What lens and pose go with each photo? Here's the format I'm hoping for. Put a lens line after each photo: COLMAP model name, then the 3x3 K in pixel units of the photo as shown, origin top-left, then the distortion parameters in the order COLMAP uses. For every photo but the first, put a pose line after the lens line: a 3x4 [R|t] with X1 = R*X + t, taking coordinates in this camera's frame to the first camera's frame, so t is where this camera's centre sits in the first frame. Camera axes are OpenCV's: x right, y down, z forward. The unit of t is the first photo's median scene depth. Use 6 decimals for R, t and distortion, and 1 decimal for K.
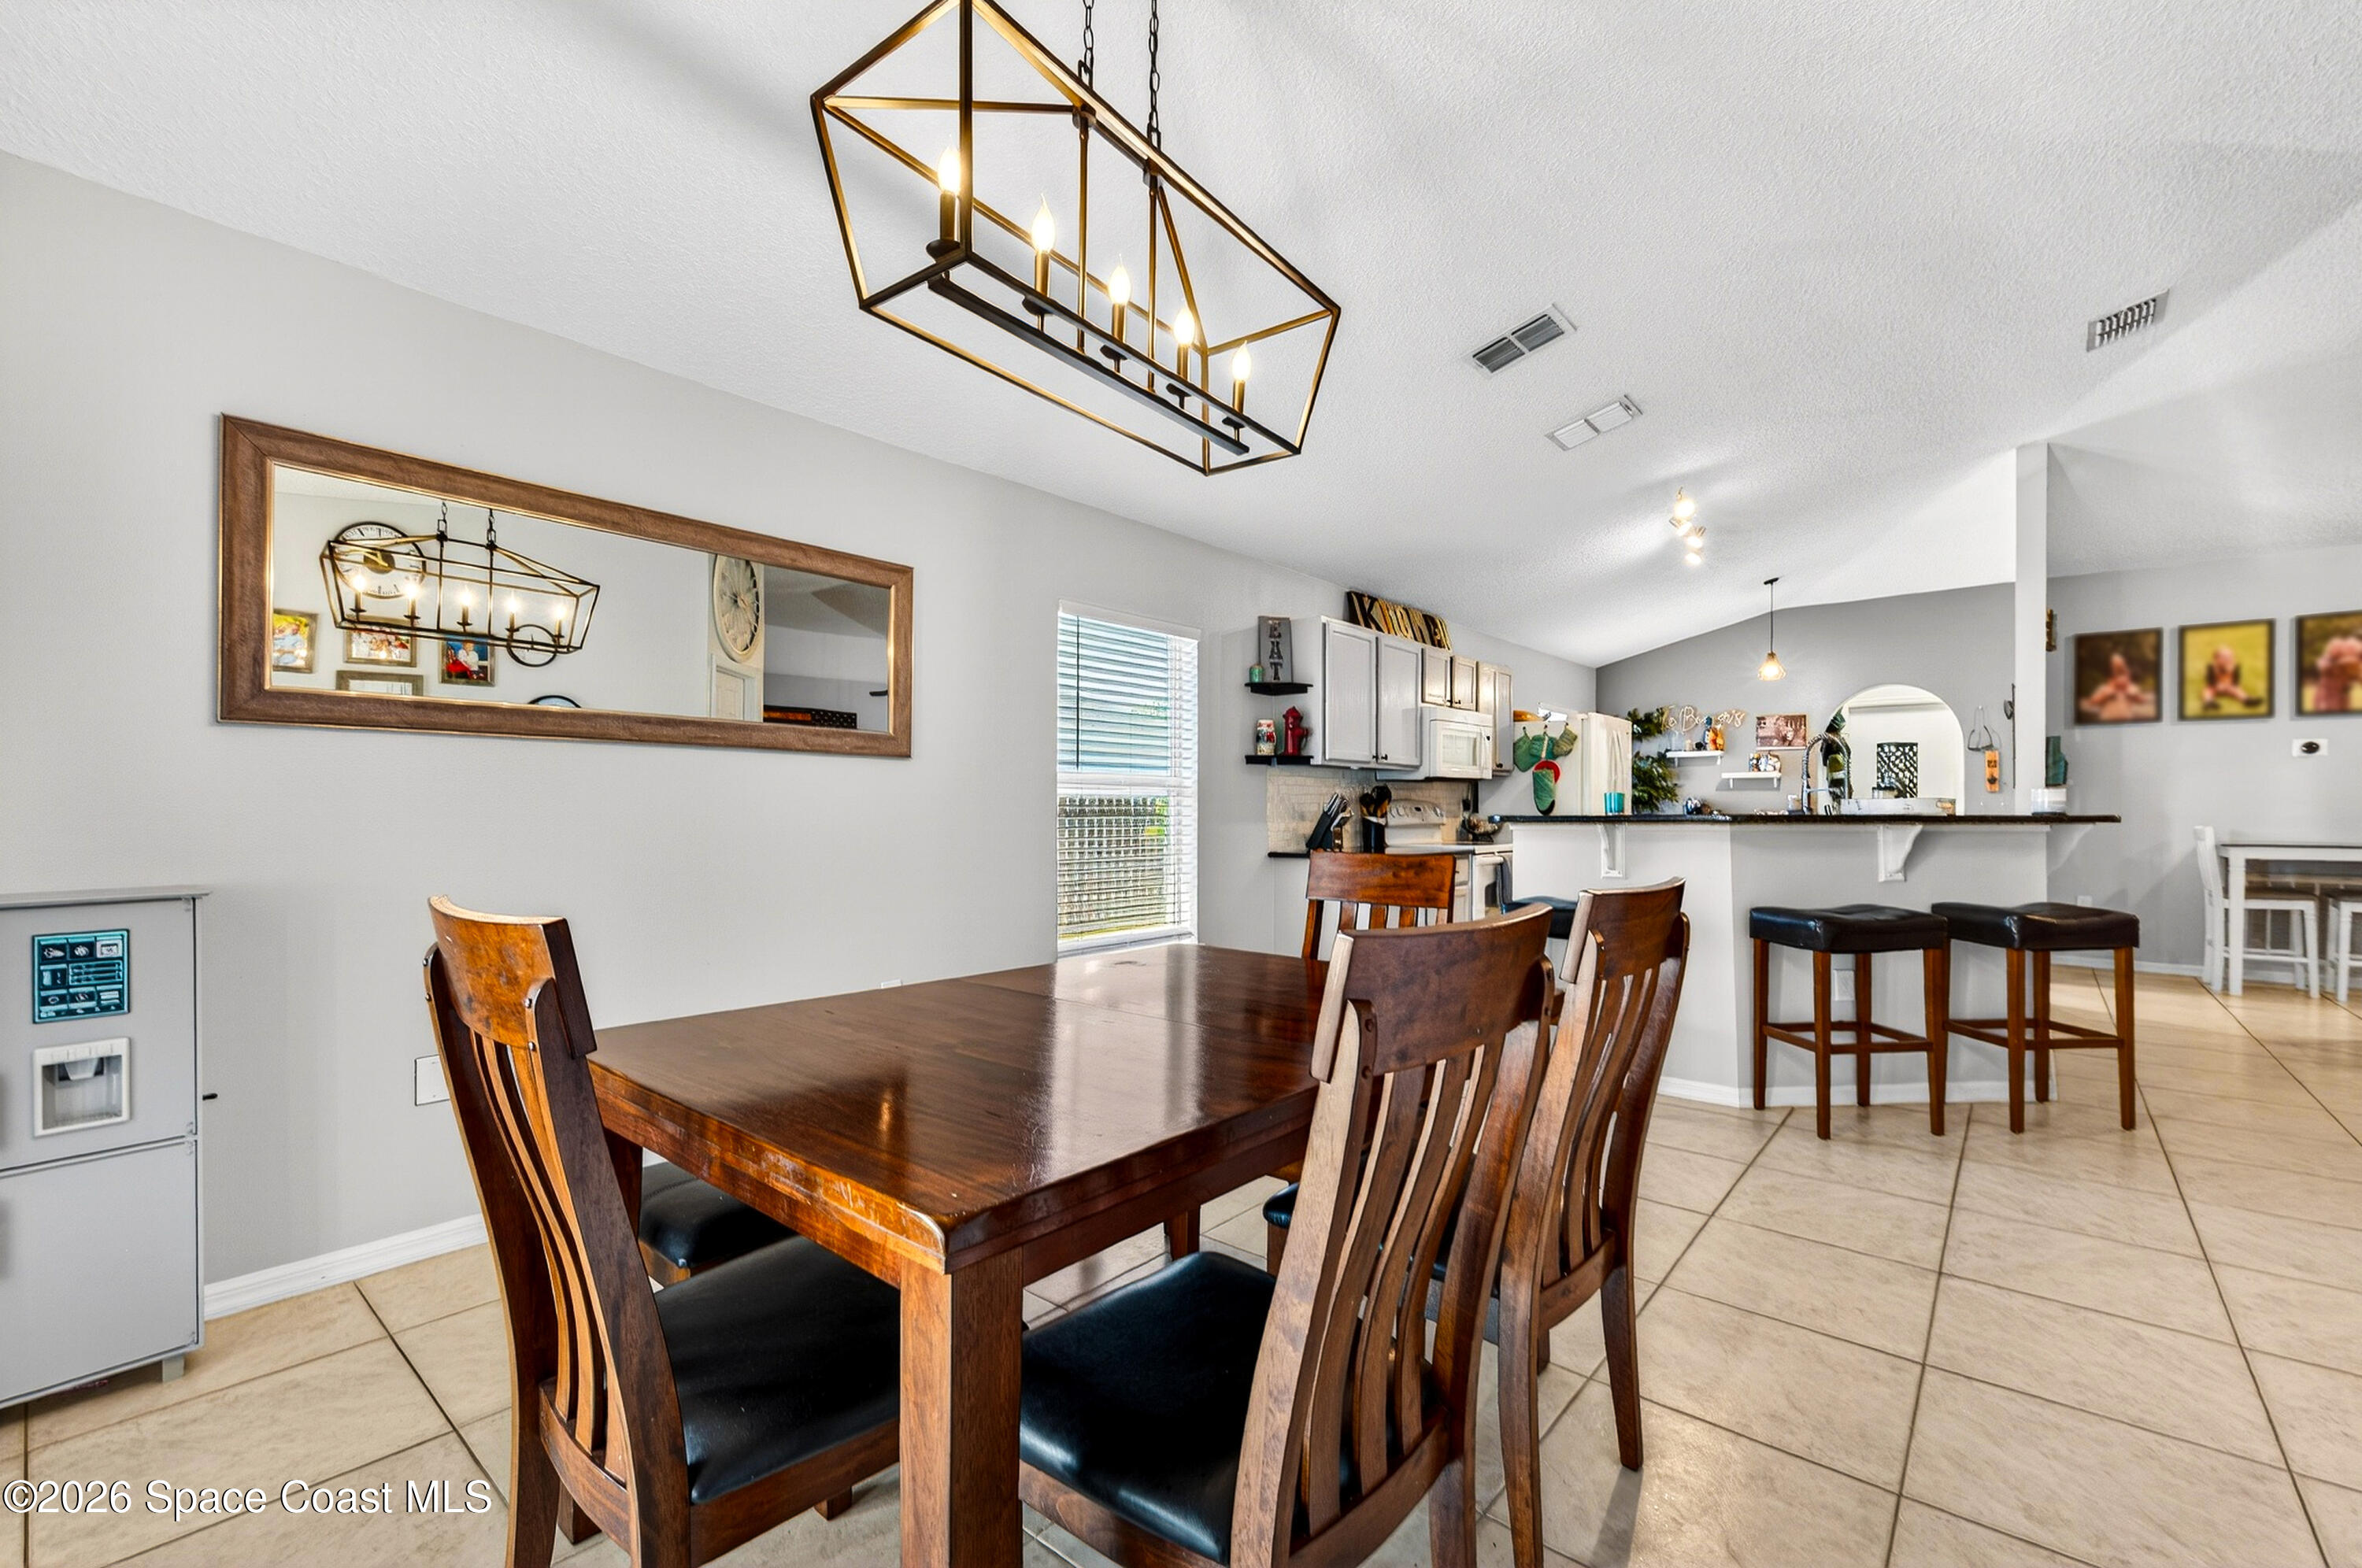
lens RADIAL K [[962.2, 0, 1201.6], [0, 962.2, 804.0], [0, 0, 1]] dist [0.003331, -0.001403]
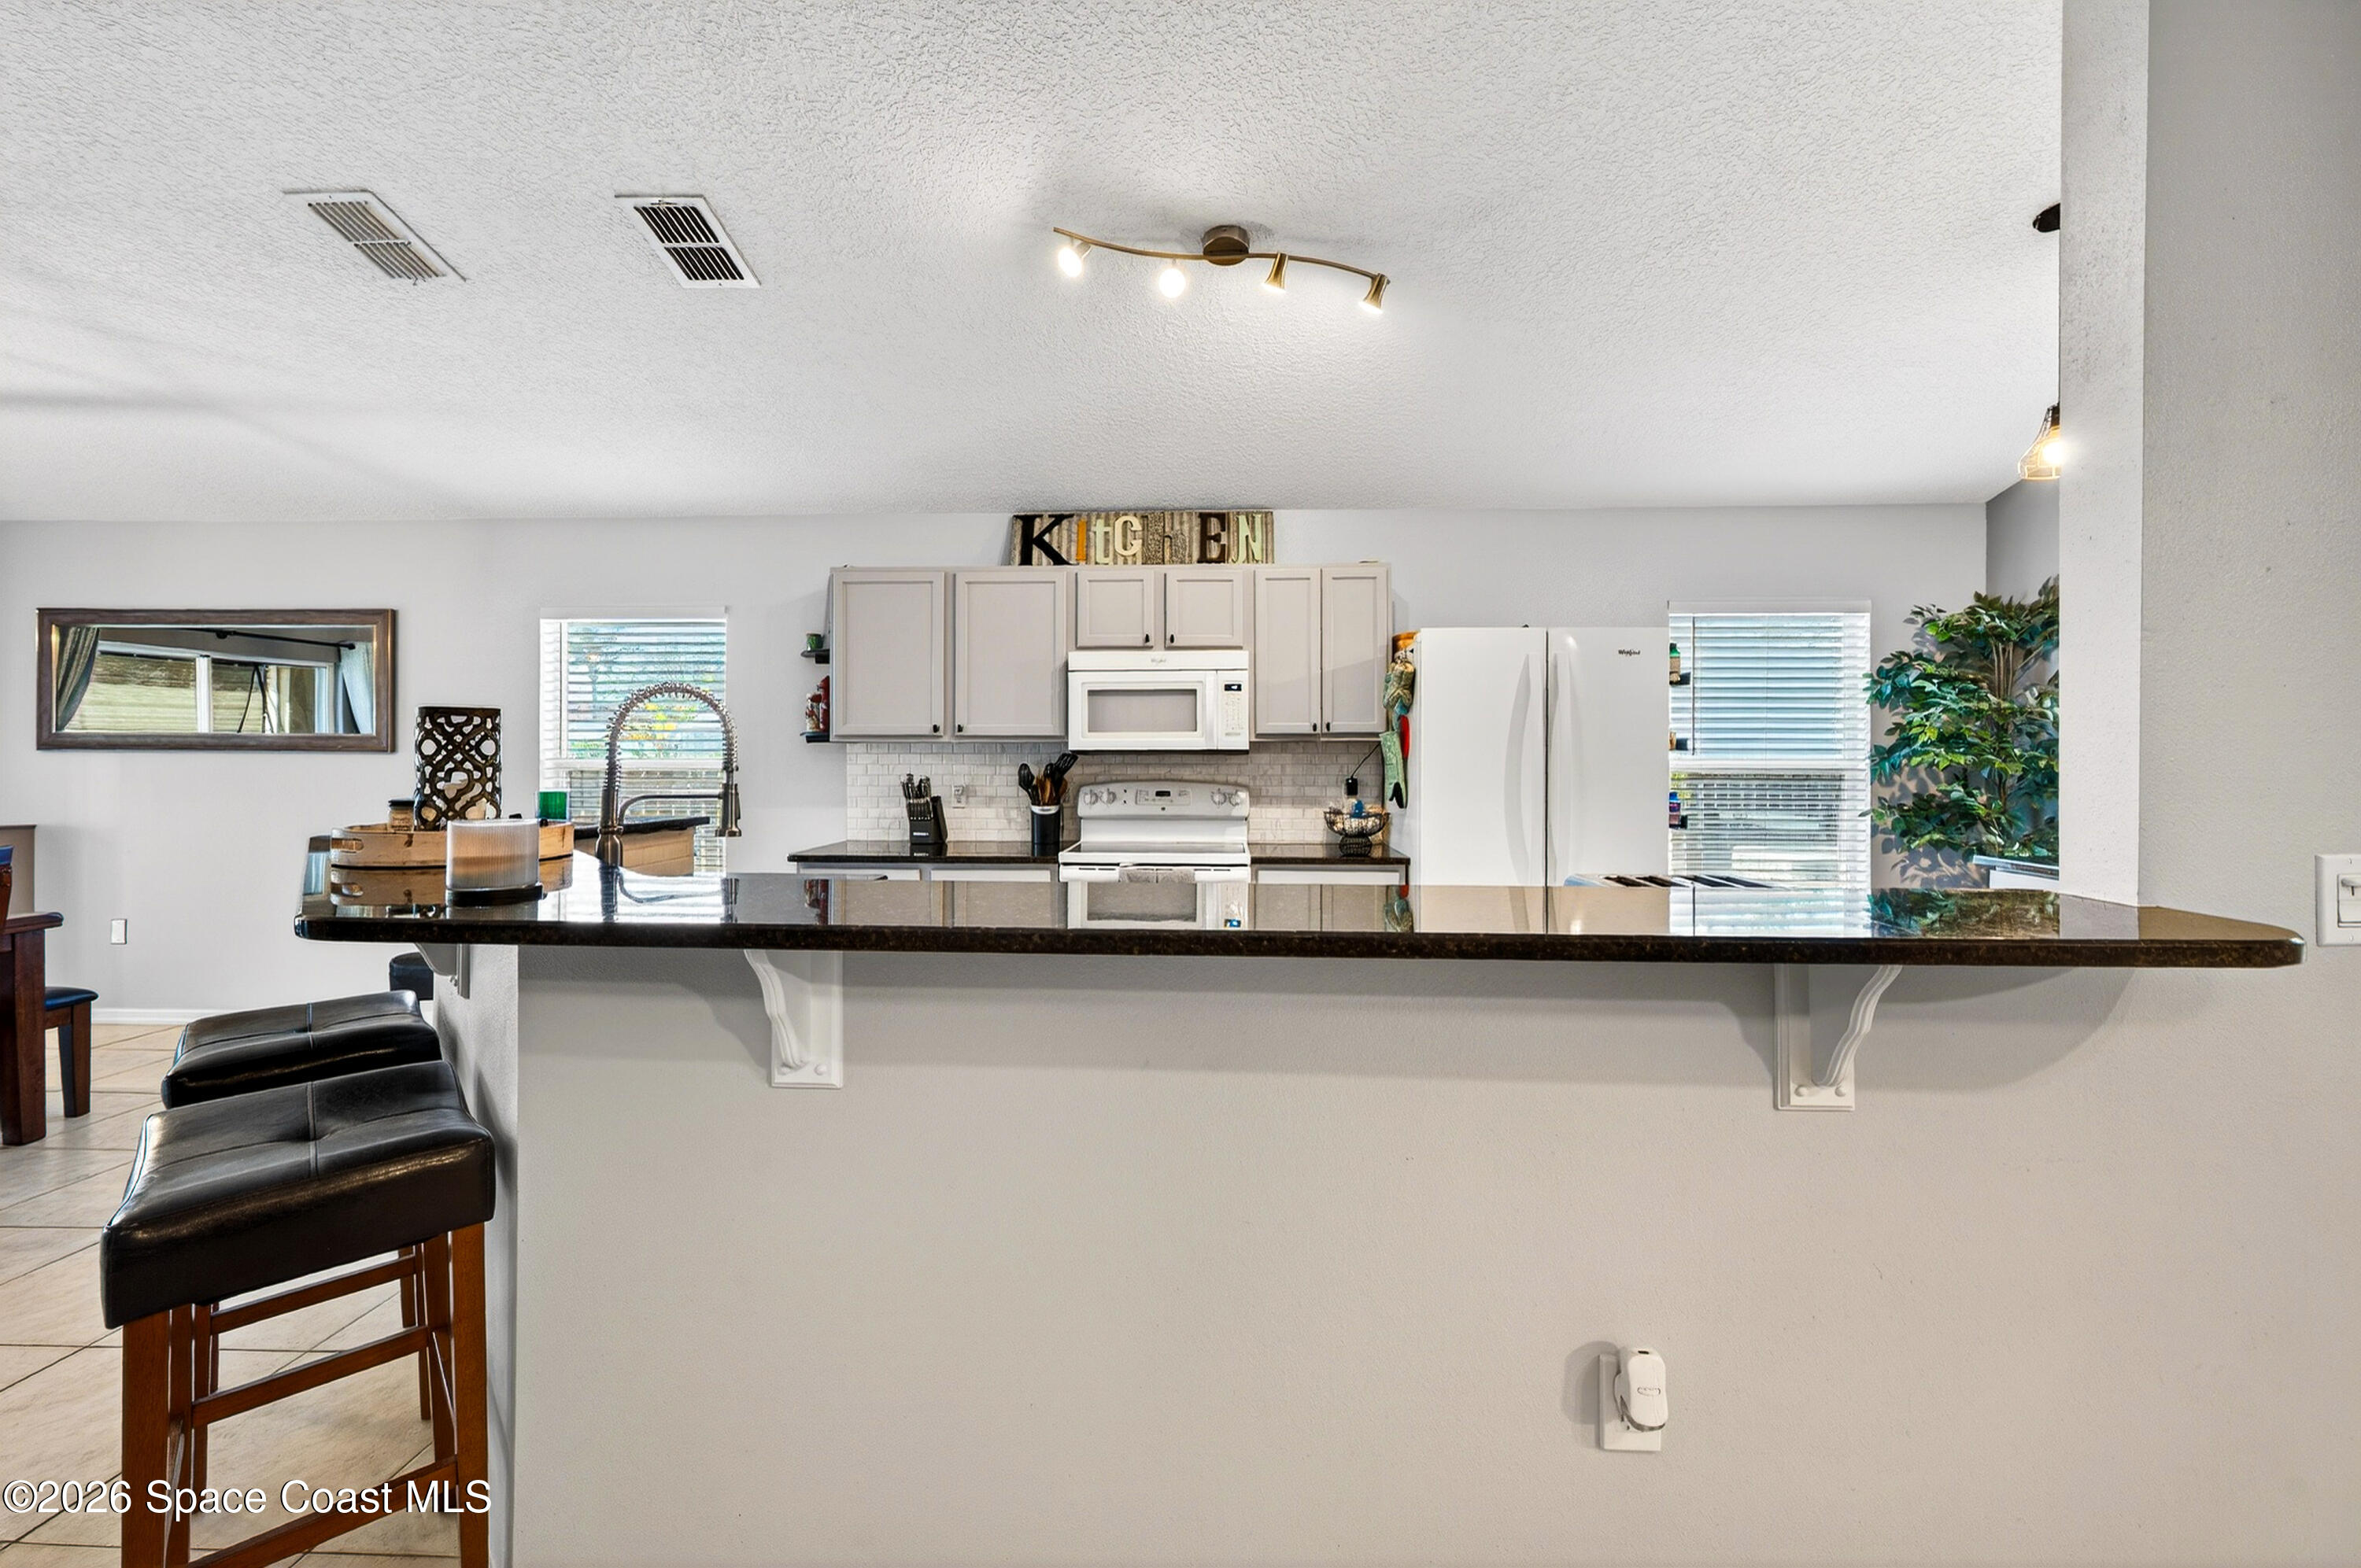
lens RADIAL K [[948.0, 0, 1188.6], [0, 948.0, 755.2], [0, 0, 1]] dist [0.004428, -0.001532]
pose [[0.623289, -0.002450, -0.781988, 0.808575], [0.002954, 0.999995, -0.000778, -0.023684], [0.781986, -0.001825, 0.623294, 0.605012]]
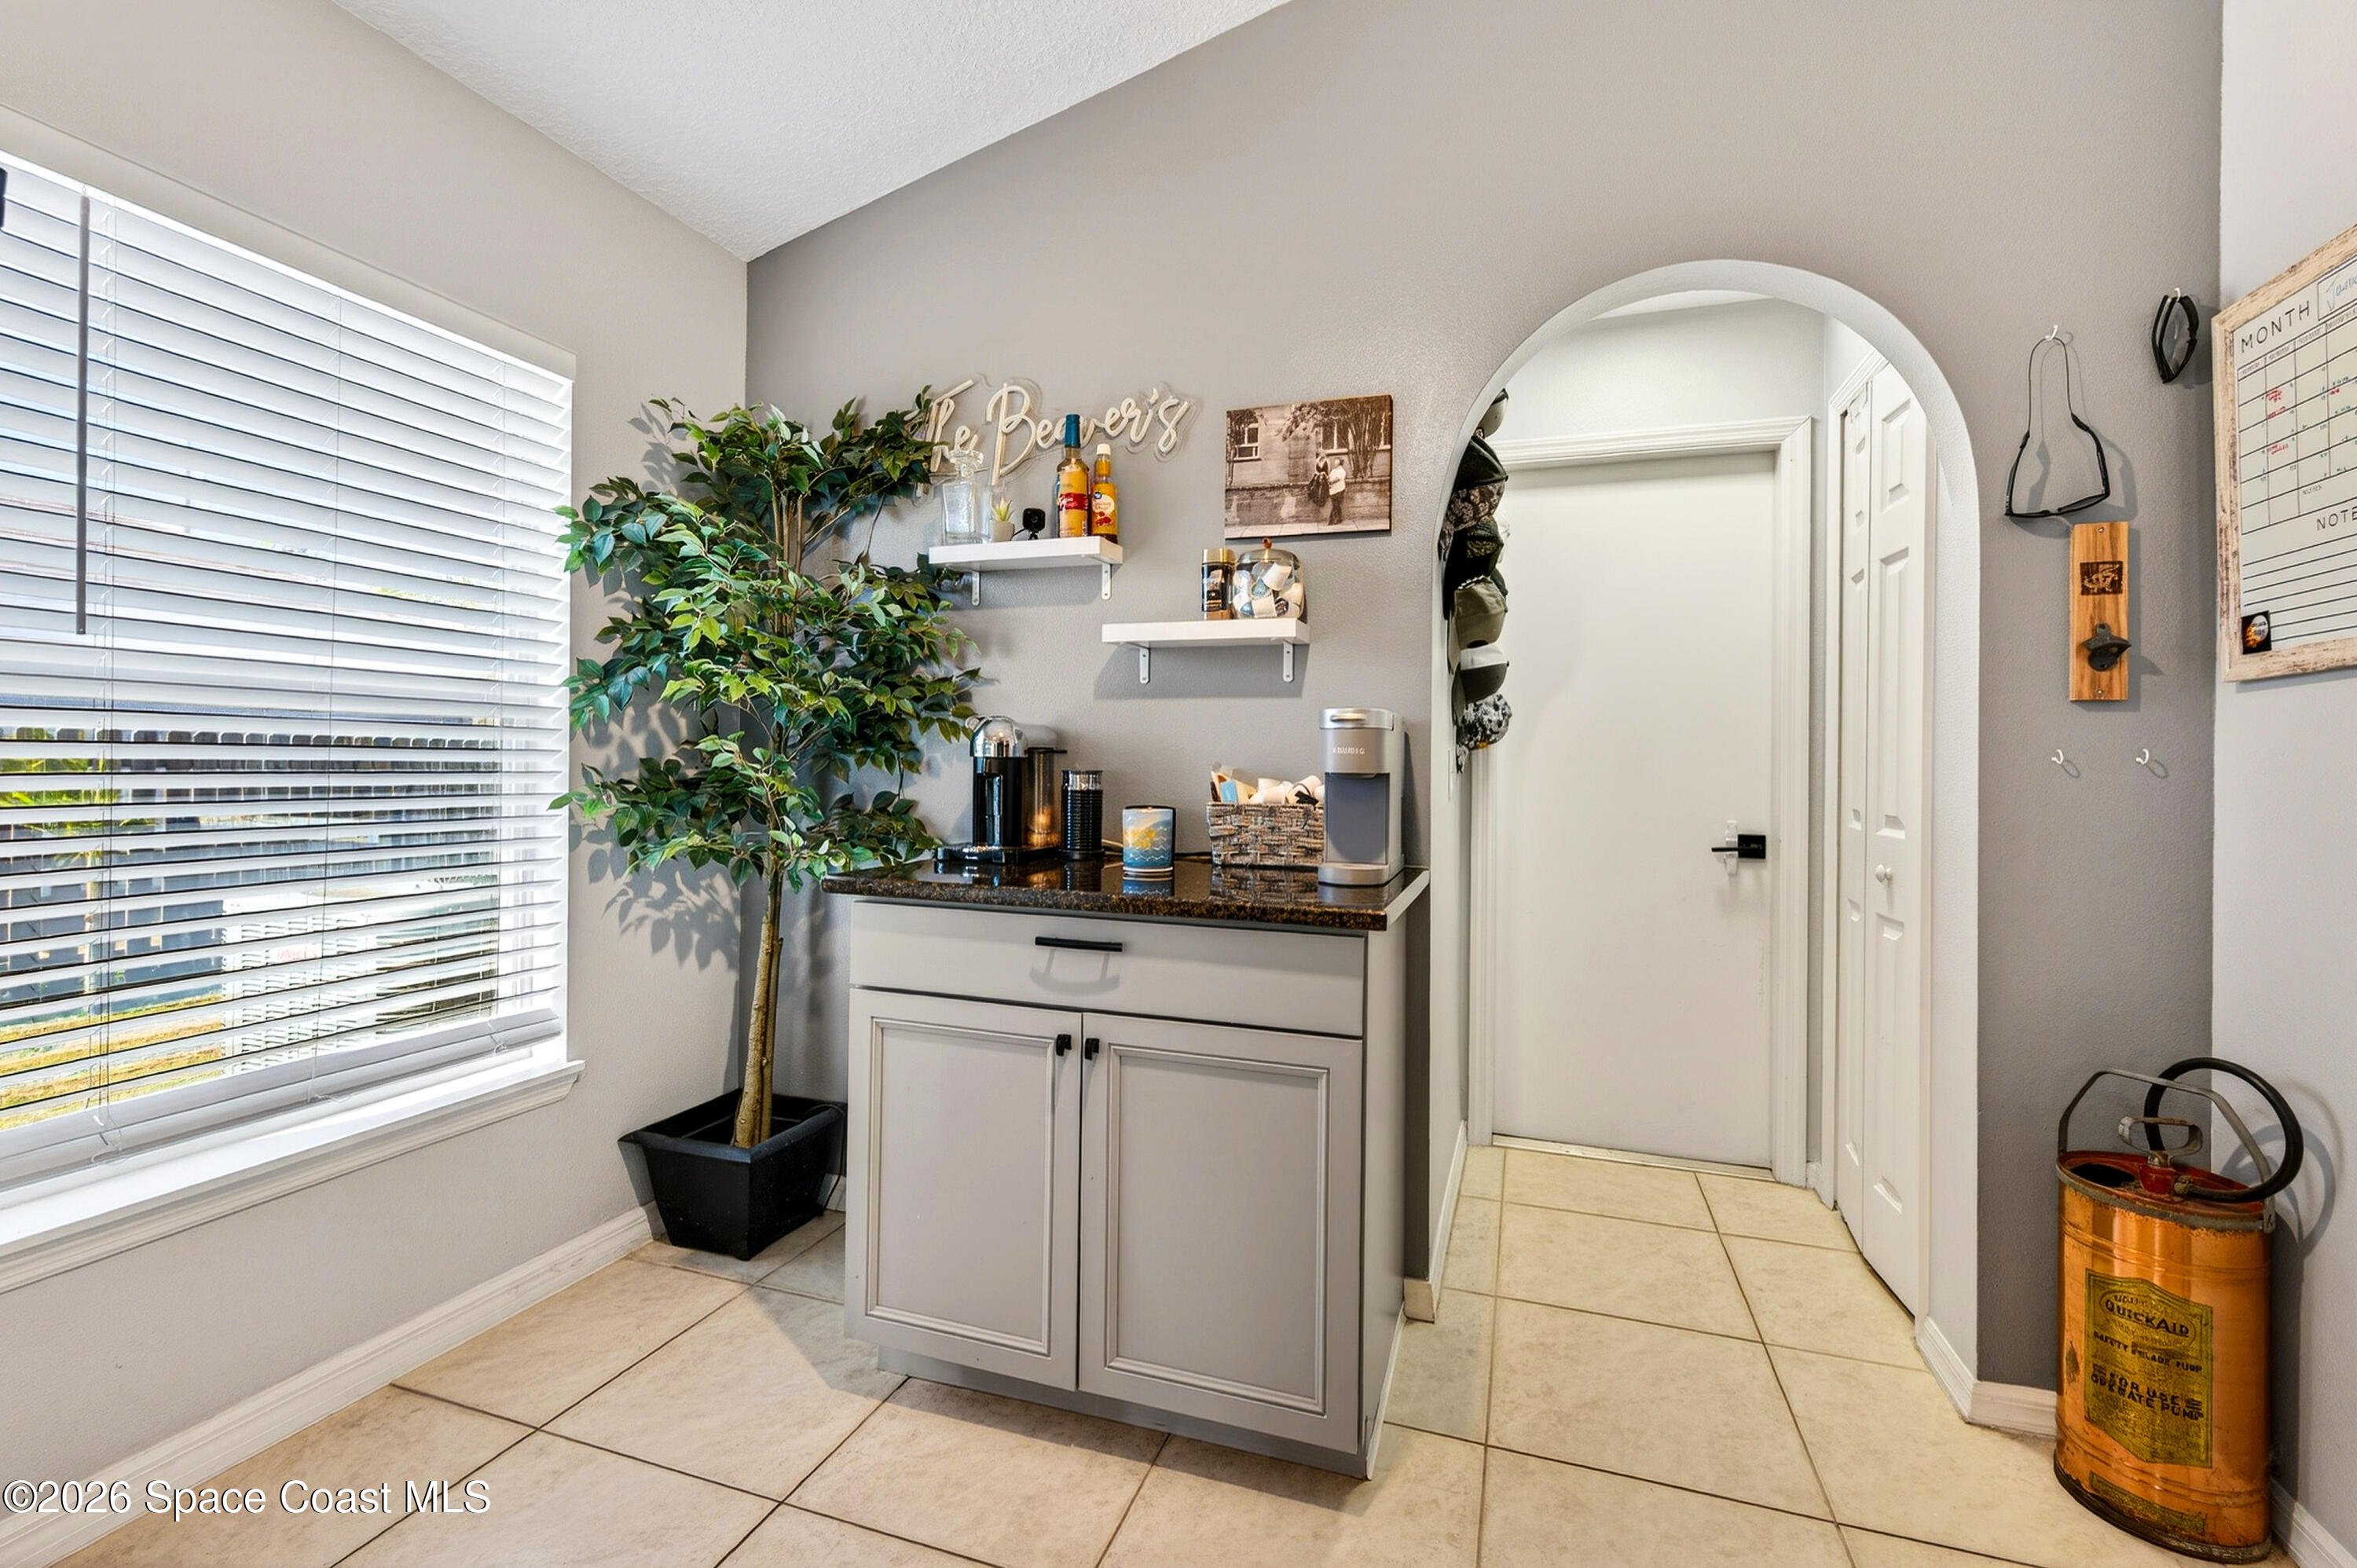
lens RADIAL K [[976.8, 0, 1187.6], [0, 976.8, 748.3], [0, 0, 1]] dist [-0.001951, 0.001246]
pose [[0.925983, 0.009462, 0.377446, 0.642629], [-0.009110, 0.999955, -0.002720, 0.001024], [-0.377454, -0.000920, 0.926028, 1.045065]]
